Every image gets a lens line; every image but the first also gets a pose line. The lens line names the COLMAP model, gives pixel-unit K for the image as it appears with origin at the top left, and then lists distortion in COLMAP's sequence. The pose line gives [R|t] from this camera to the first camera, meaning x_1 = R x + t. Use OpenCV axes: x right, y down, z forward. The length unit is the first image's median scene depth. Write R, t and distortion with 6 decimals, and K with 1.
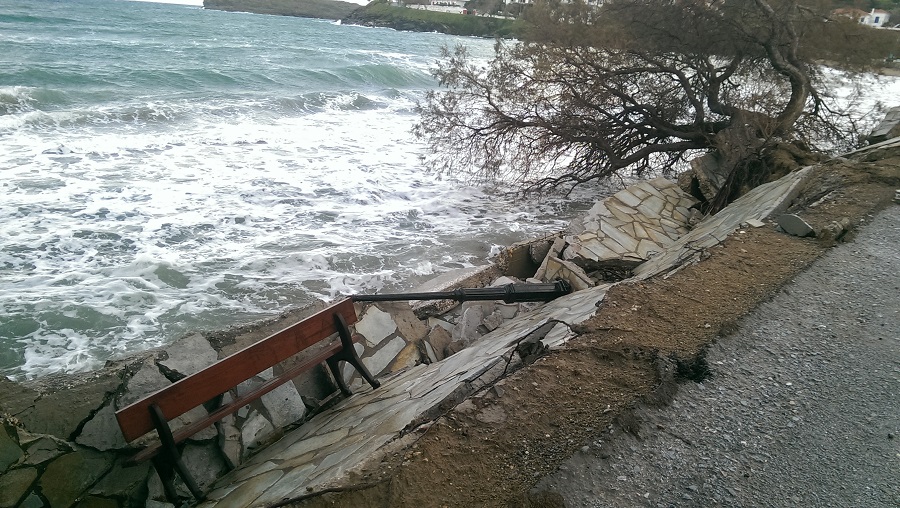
lens RADIAL K [[657.7, 0, 455.9], [0, 657.7, 254.4], [0, 0, 1]] dist [0.082822, -0.109900]
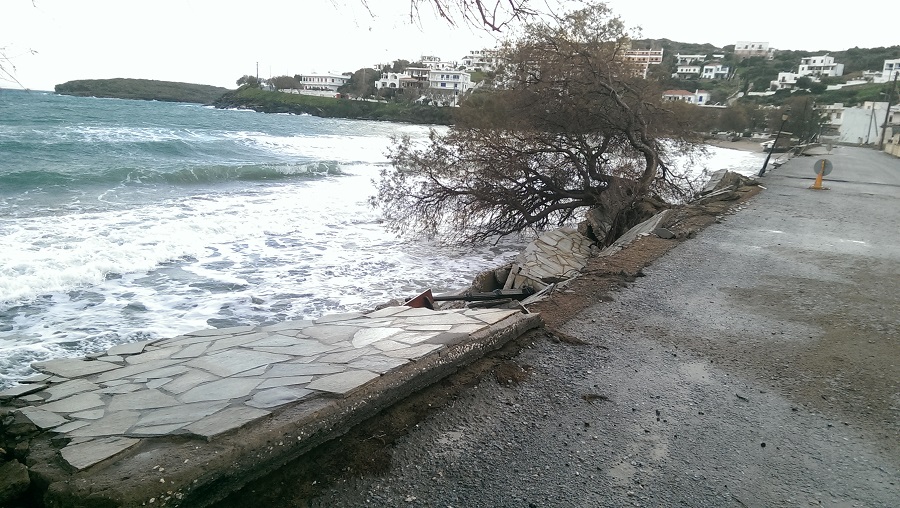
lens RADIAL K [[657.7, 0, 455.9], [0, 657.7, 254.4], [0, 0, 1]] dist [0.082822, -0.109900]
pose [[0.981388, -0.054504, 0.184137, -0.144560], [0.074811, 0.991634, -0.105192, 0.058036], [-0.176863, 0.117009, 0.977255, -0.246008]]
